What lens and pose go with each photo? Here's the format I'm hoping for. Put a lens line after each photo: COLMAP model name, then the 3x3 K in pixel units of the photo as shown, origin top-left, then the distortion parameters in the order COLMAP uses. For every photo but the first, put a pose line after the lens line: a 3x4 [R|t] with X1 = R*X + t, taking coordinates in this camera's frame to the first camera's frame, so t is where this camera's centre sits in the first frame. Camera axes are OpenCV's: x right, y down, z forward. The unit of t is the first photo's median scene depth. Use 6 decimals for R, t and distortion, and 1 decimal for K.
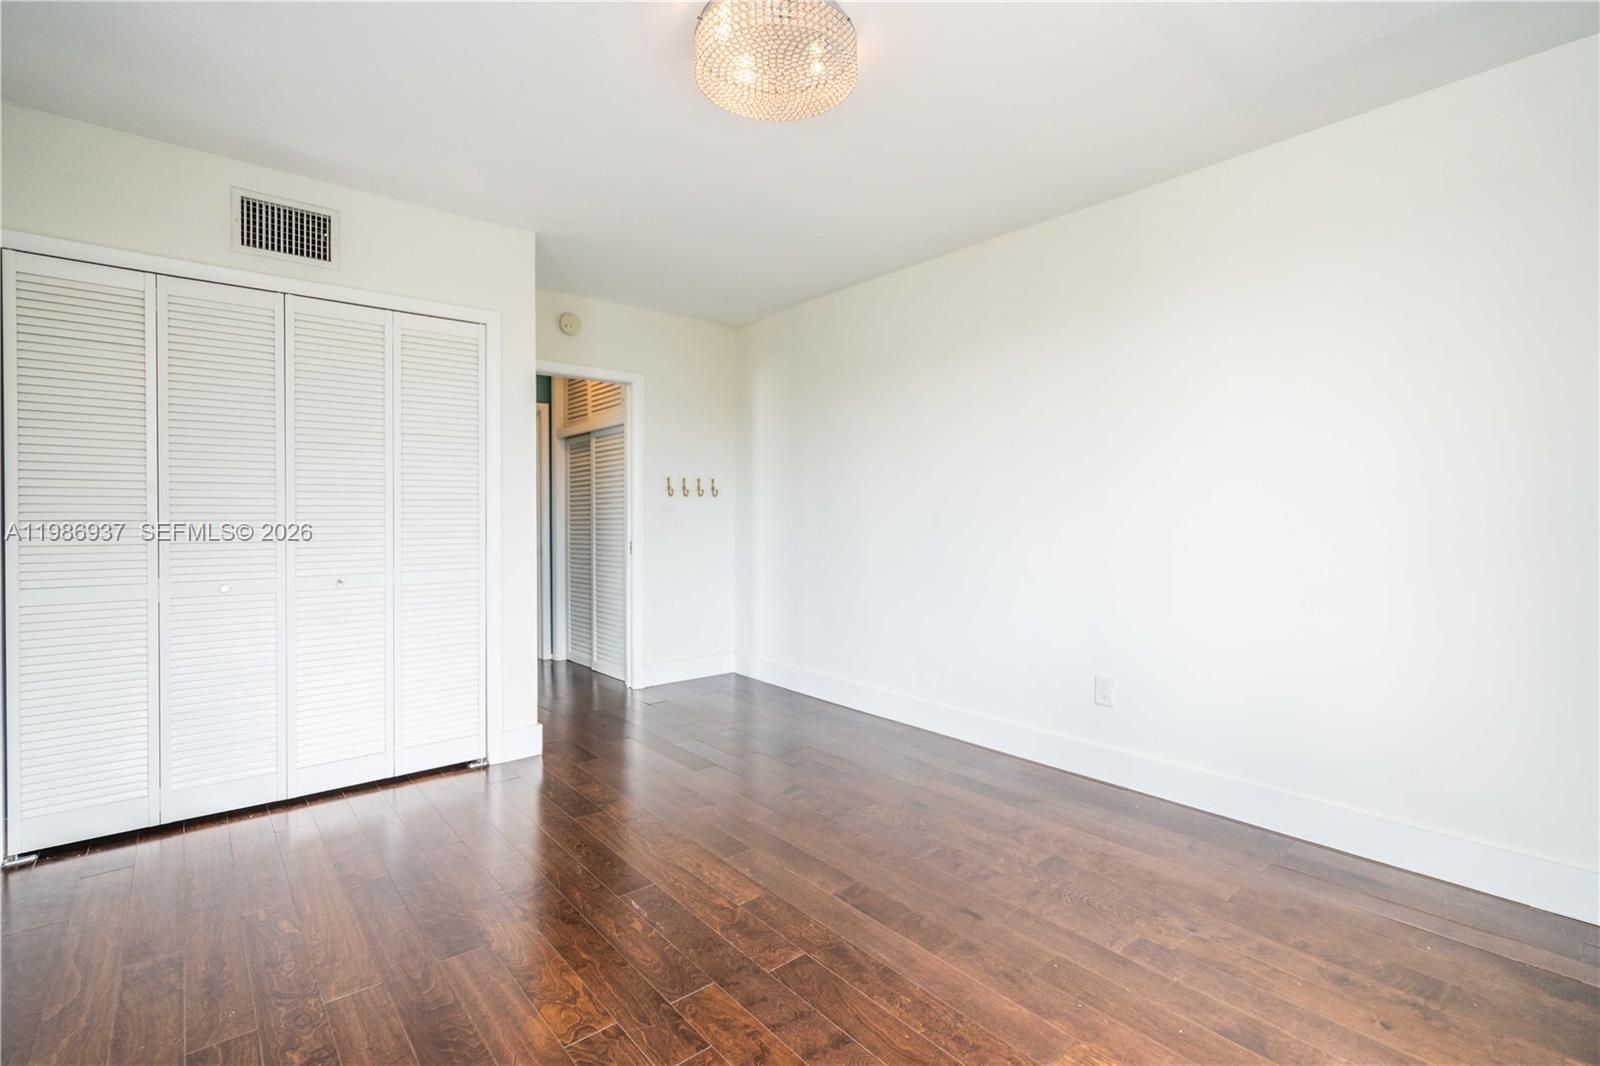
lens RADIAL K [[732.7, 0, 802.5], [0, 732.7, 529.1], [0, 0, 1]] dist [-0.000879, -0.000062]
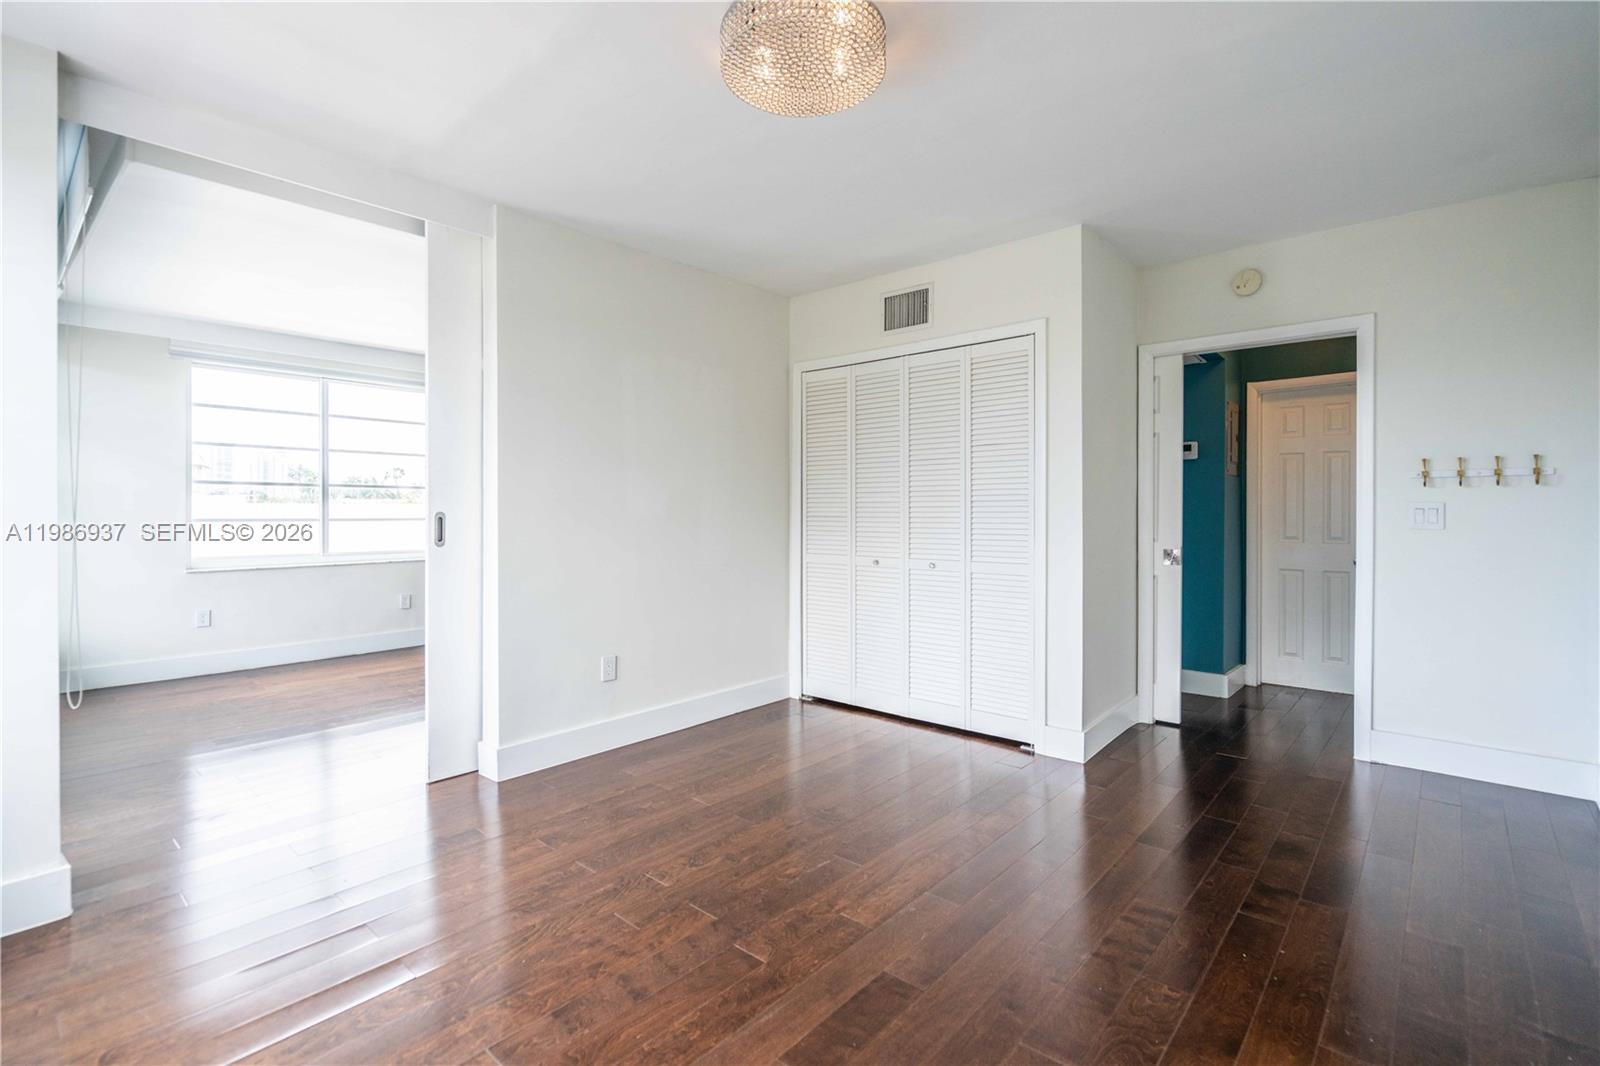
lens RADIAL K [[732.7, 0, 802.5], [0, 732.7, 529.1], [0, 0, 1]] dist [-0.000879, -0.000062]
pose [[0.149228, 0.026415, -0.988450, 0.683697], [-0.020540, 0.999510, 0.023609, -0.020299], [0.988589, 0.016780, 0.149698, 0.627698]]
